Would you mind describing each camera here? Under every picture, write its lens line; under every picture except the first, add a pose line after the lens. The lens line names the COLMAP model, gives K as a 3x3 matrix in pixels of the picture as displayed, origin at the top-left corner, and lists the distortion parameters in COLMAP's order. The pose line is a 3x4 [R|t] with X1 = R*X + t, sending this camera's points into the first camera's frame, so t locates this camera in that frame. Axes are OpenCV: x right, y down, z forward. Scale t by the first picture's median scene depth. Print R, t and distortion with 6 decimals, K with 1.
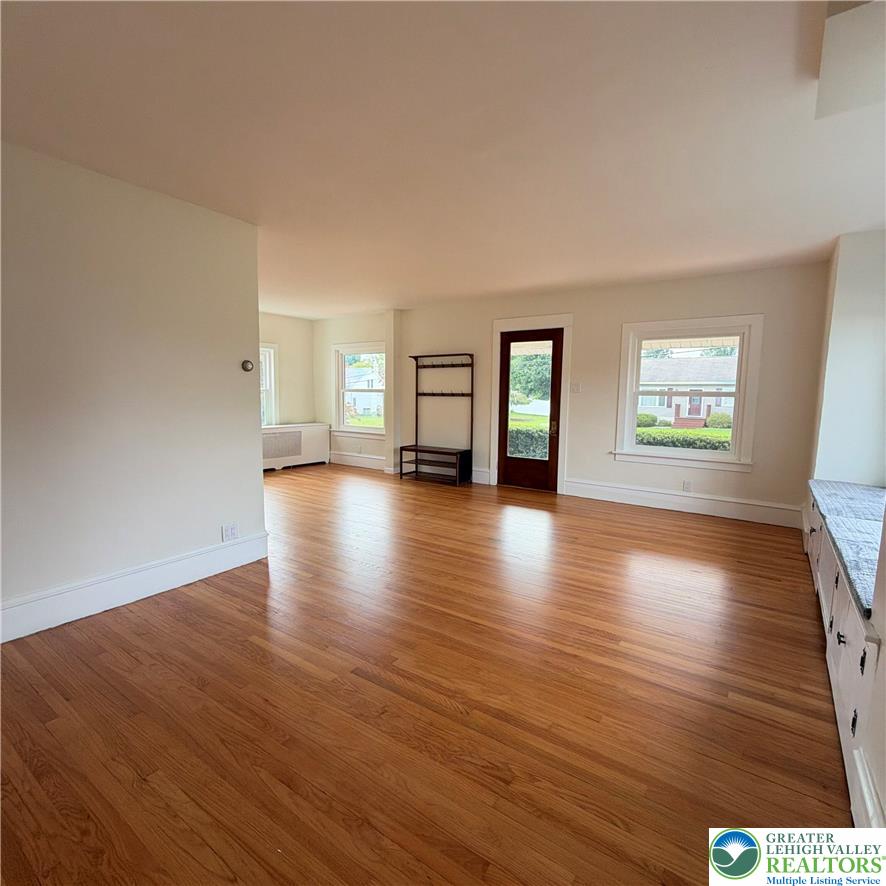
lens RADIAL K [[469.5, 0, 438.3], [0, 469.5, 436.4], [0, 0, 1]] dist [0.003781, 0.001021]
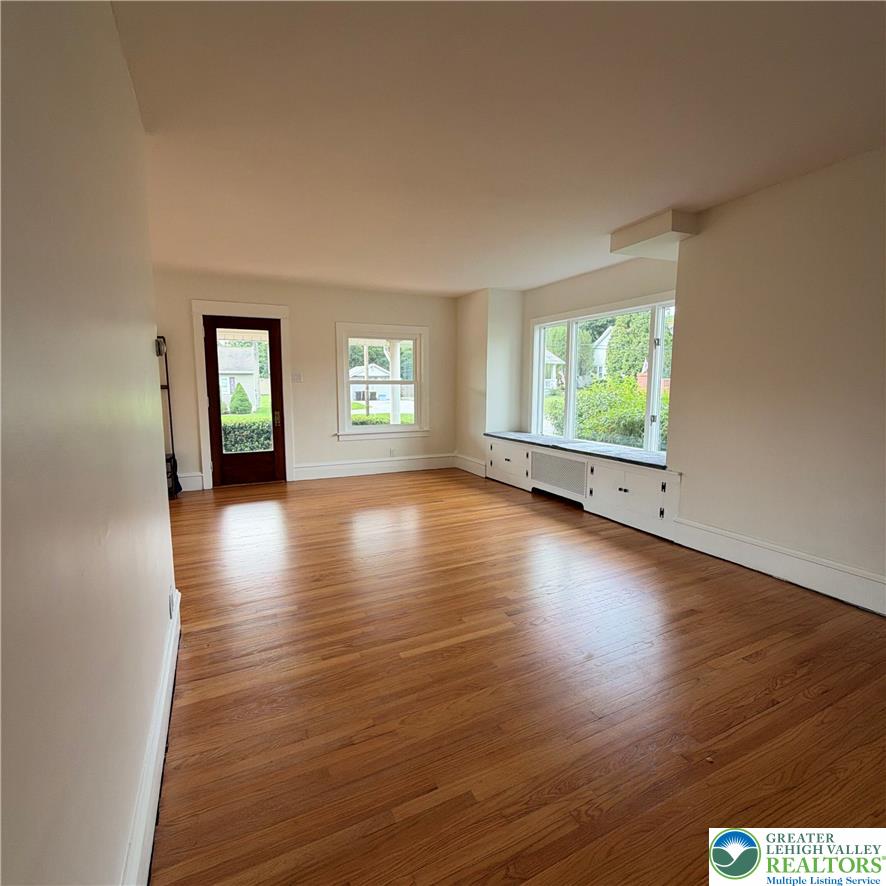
lens RADIAL K [[469.5, 0, 437.0], [0, 469.5, 447.8], [0, 0, 1]] dist [0.003781, 0.001021]
pose [[0.491609, -0.136403, 0.860067, -0.463872], [0.092534, 0.990247, 0.104157, -0.028257], [-0.865886, 0.028380, 0.499436, 0.196041]]
